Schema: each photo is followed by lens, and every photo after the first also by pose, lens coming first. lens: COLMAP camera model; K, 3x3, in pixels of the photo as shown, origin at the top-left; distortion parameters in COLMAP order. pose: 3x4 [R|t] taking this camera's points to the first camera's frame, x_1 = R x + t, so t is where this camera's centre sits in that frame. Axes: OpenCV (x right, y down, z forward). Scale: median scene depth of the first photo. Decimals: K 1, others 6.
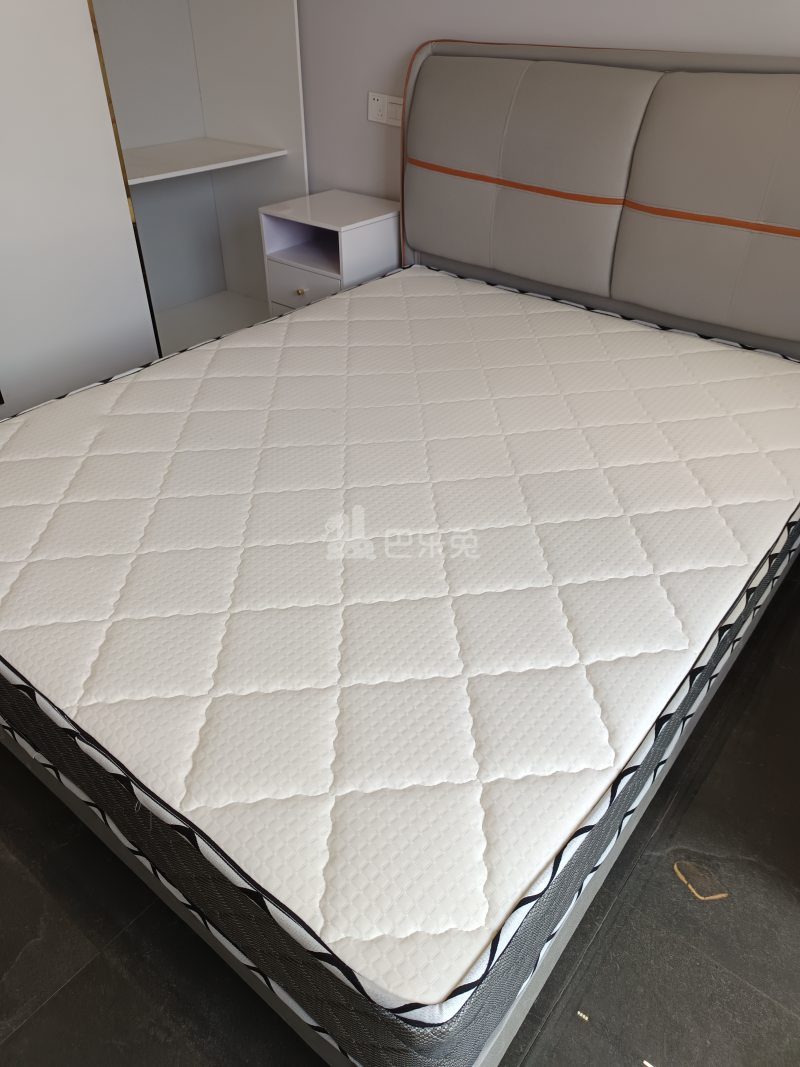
lens RADIAL K [[744.5, 0, 400.0], [0, 744.5, 533.5], [0, 0, 1]] dist [0.004618, 0.003785]
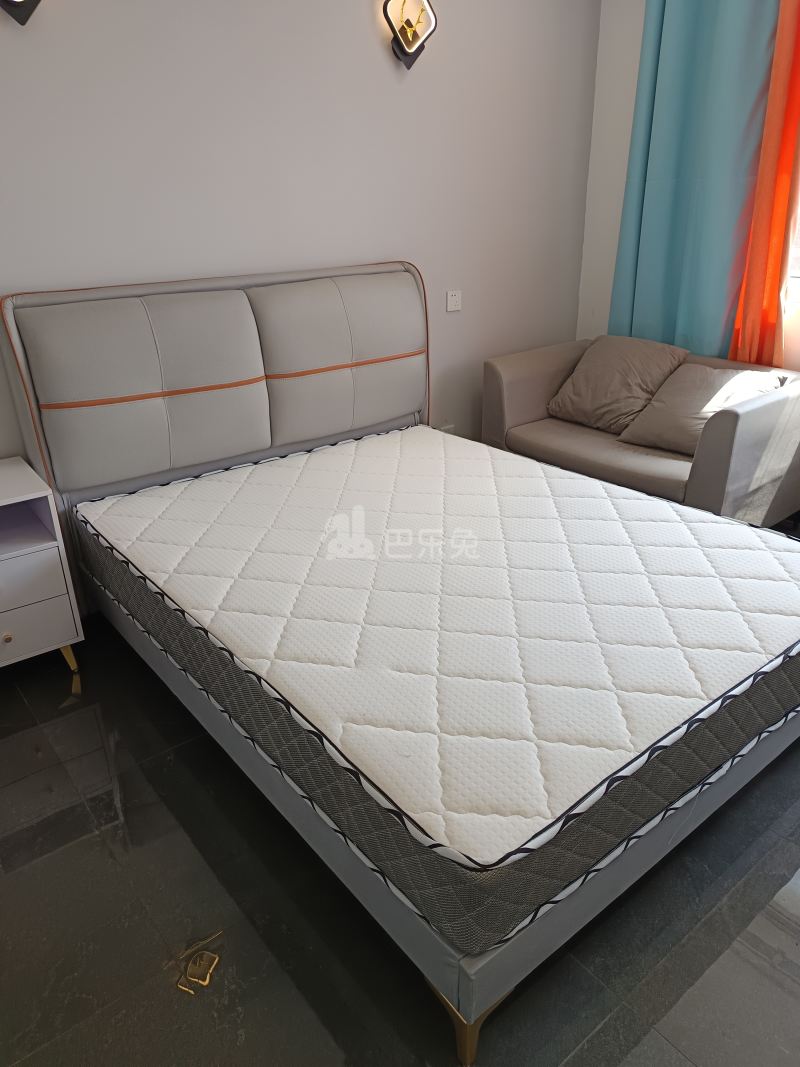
lens RADIAL K [[744.5, 0, 400.0], [0, 744.5, 533.5], [0, 0, 1]] dist [0.004618, 0.003785]
pose [[0.220246, -0.403880, 0.887904, -0.875997], [0.596339, 0.776089, 0.205096, -0.341147], [-0.771927, 0.484320, 0.411780, 0.391247]]
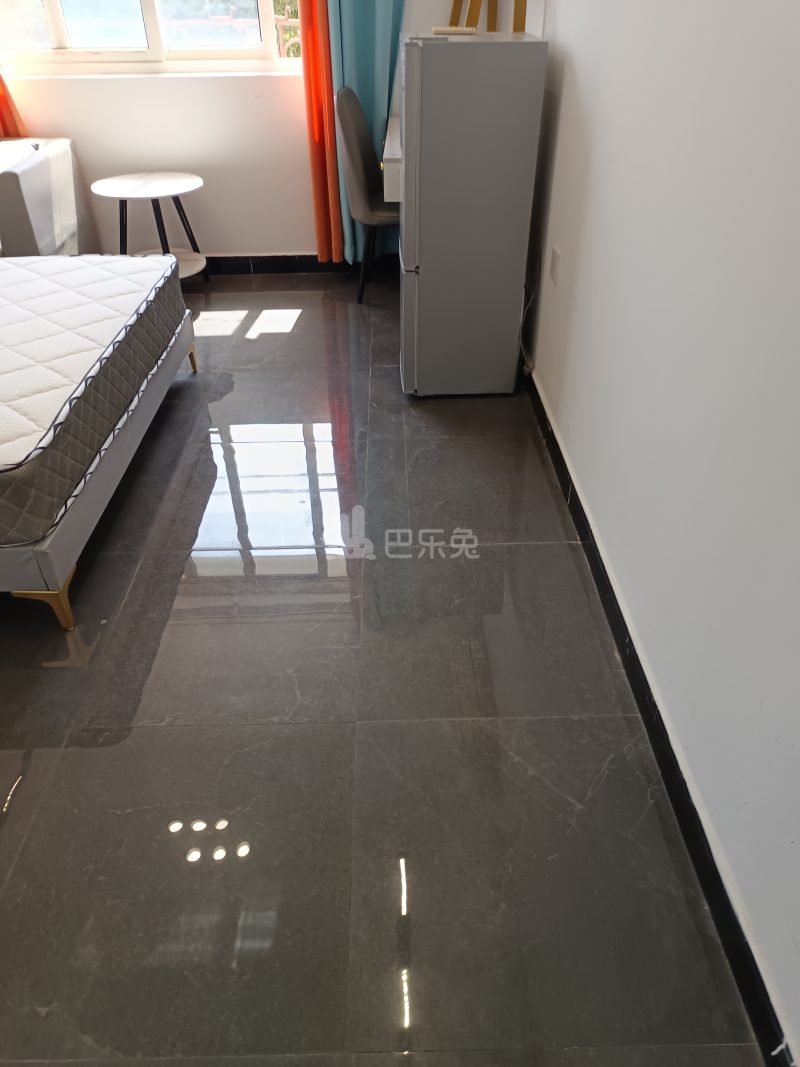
lens RADIAL K [[744.5, 0, 400.0], [0, 744.5, 533.5], [0, 0, 1]] dist [0.004618, 0.003785]
pose [[-0.635562, -0.461635, 0.618833, -1.643841], [0.463079, 0.413414, 0.783995, -0.462403], [-0.617754, 0.784845, -0.048976, 0.691003]]
